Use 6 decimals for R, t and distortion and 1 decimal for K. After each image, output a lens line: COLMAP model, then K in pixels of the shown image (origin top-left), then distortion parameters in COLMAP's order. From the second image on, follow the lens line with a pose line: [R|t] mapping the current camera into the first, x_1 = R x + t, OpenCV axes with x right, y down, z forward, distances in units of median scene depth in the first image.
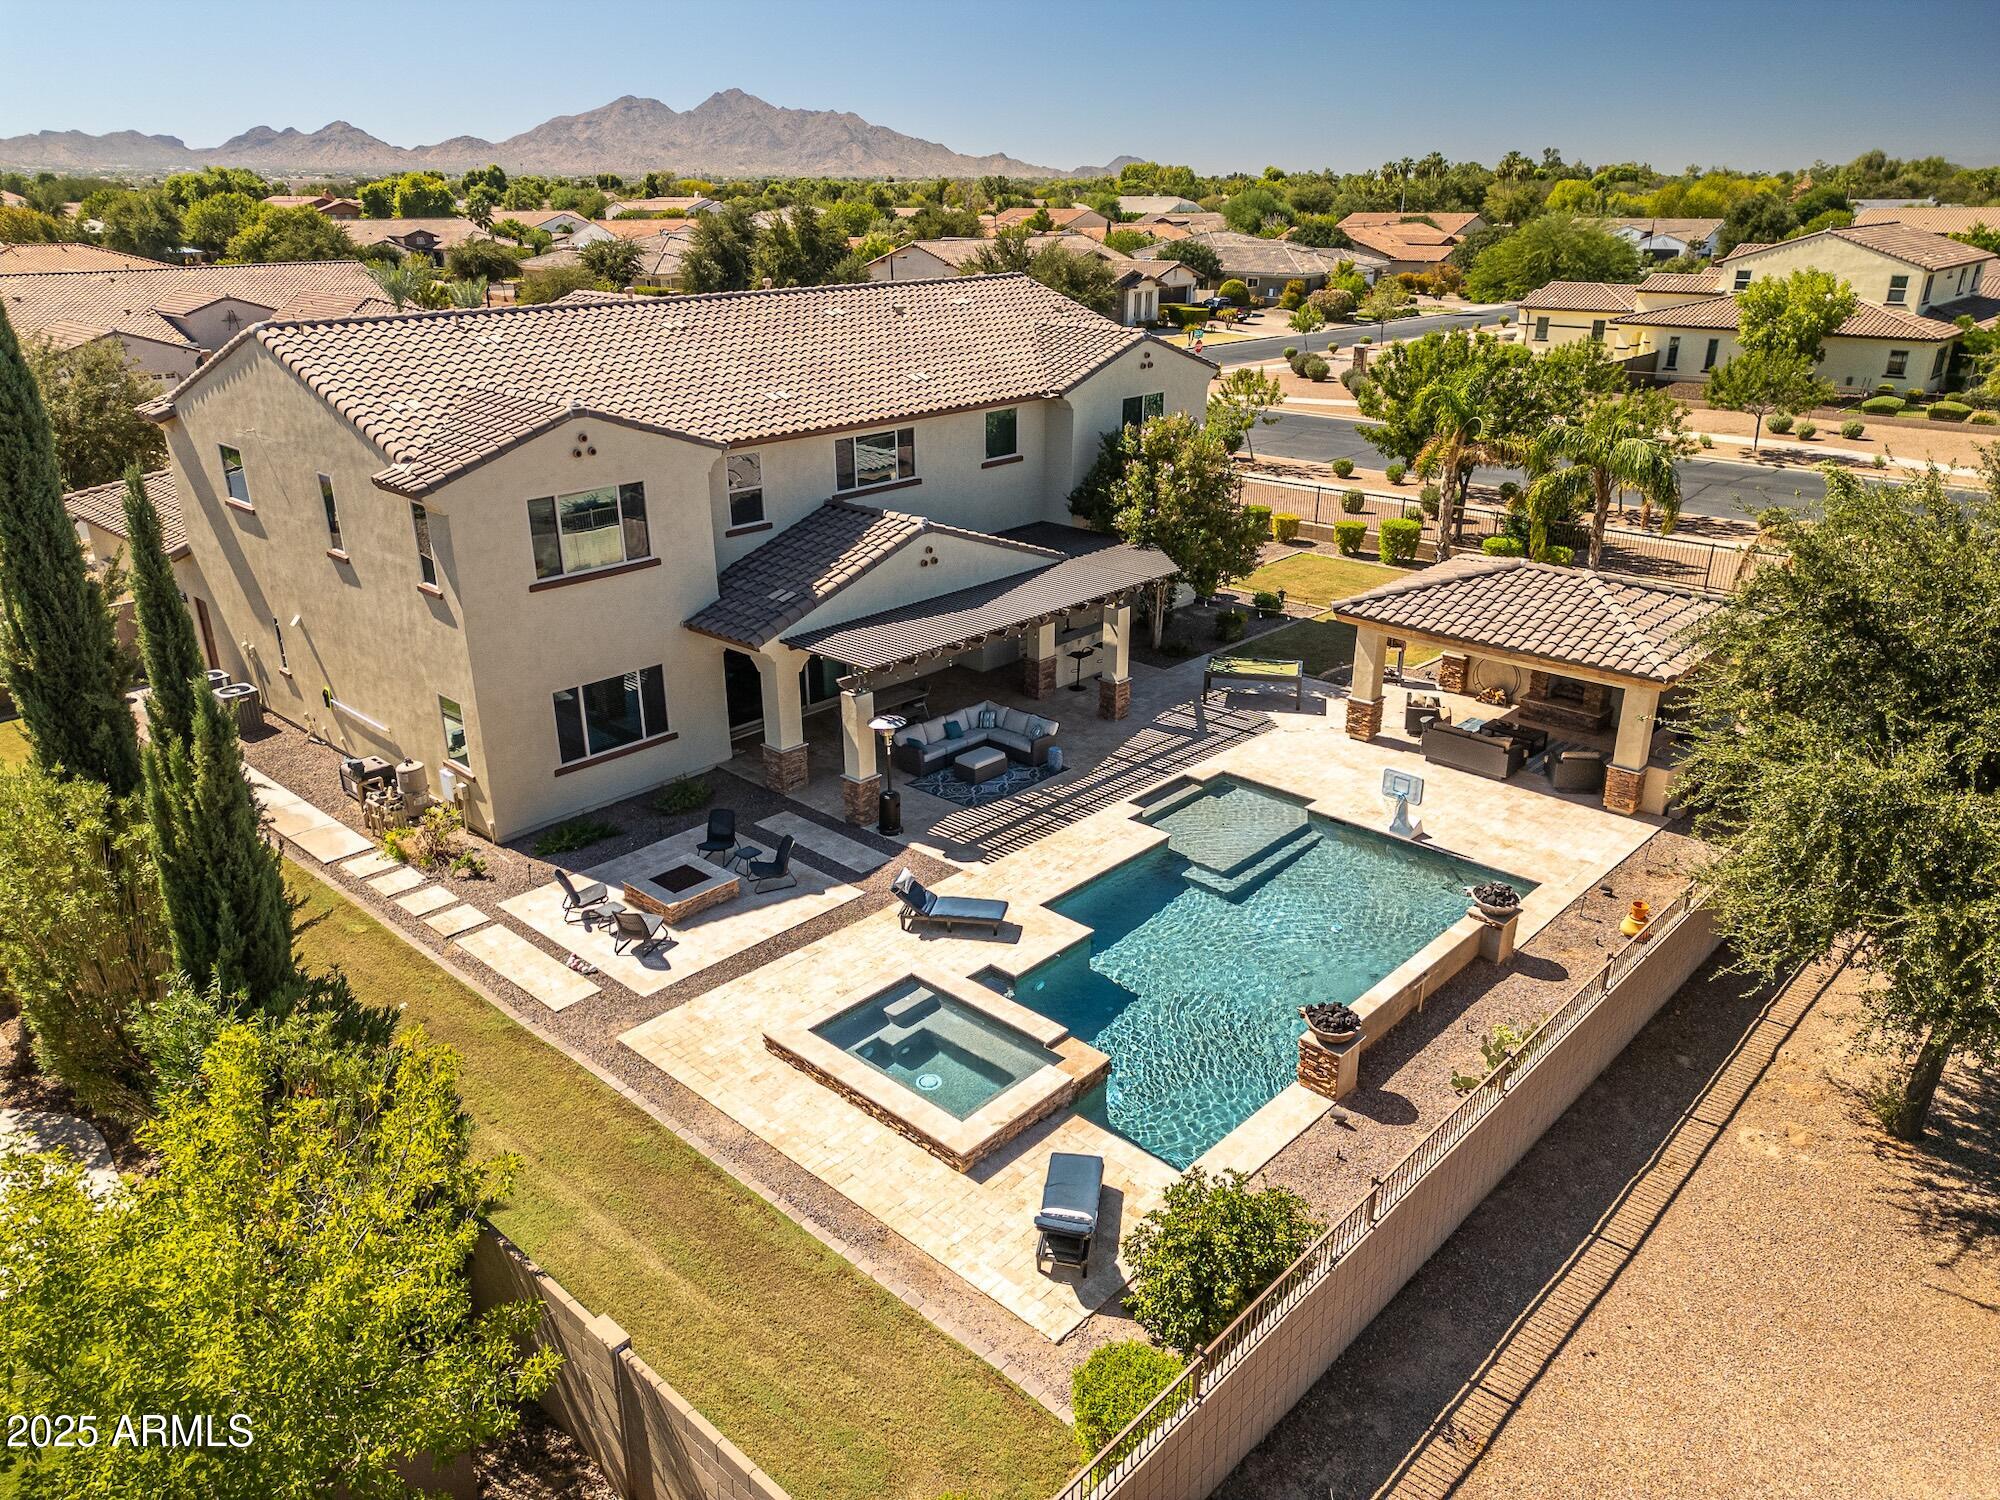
lens RADIAL K [[1385.5, 0, 1000.0], [0, 1385.5, 750.0], [0, 0, 1]] dist [0.066769, -0.063753]
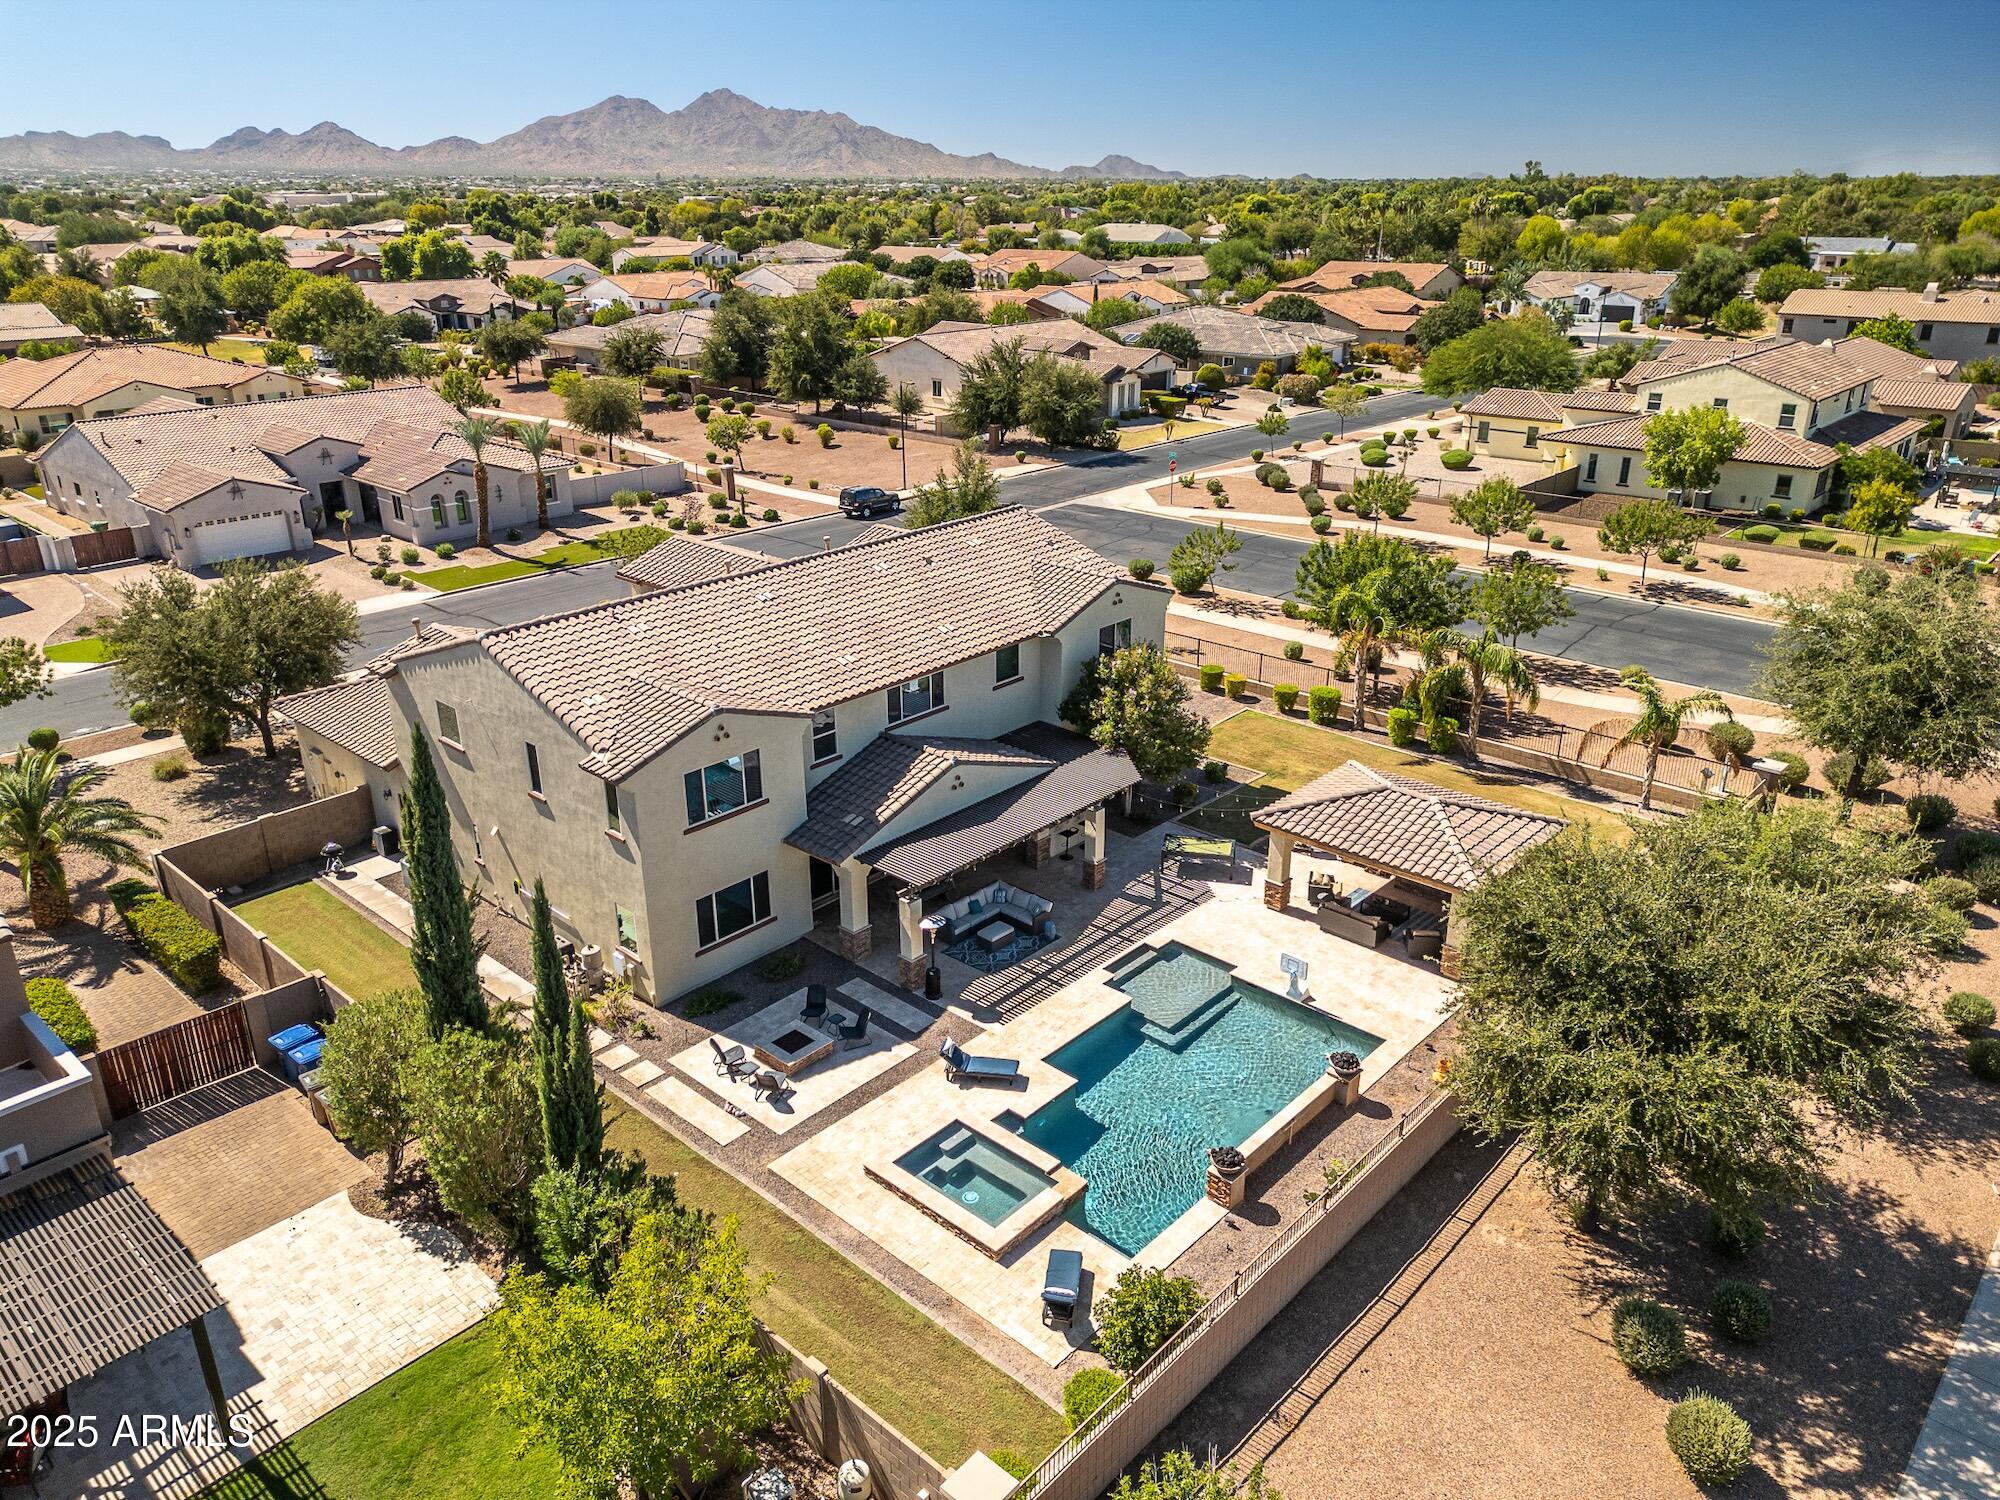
lens RADIAL K [[1385.5, 0, 1000.0], [0, 1385.5, 750.0], [0, 0, 1]] dist [0.066769, -0.063753]
pose [[0.999973, -0.004026, 0.006205, -0.019412], [0.004017, 0.999991, 0.001372, -0.193017], [-0.006210, -0.001348, 0.999980, -0.411167]]
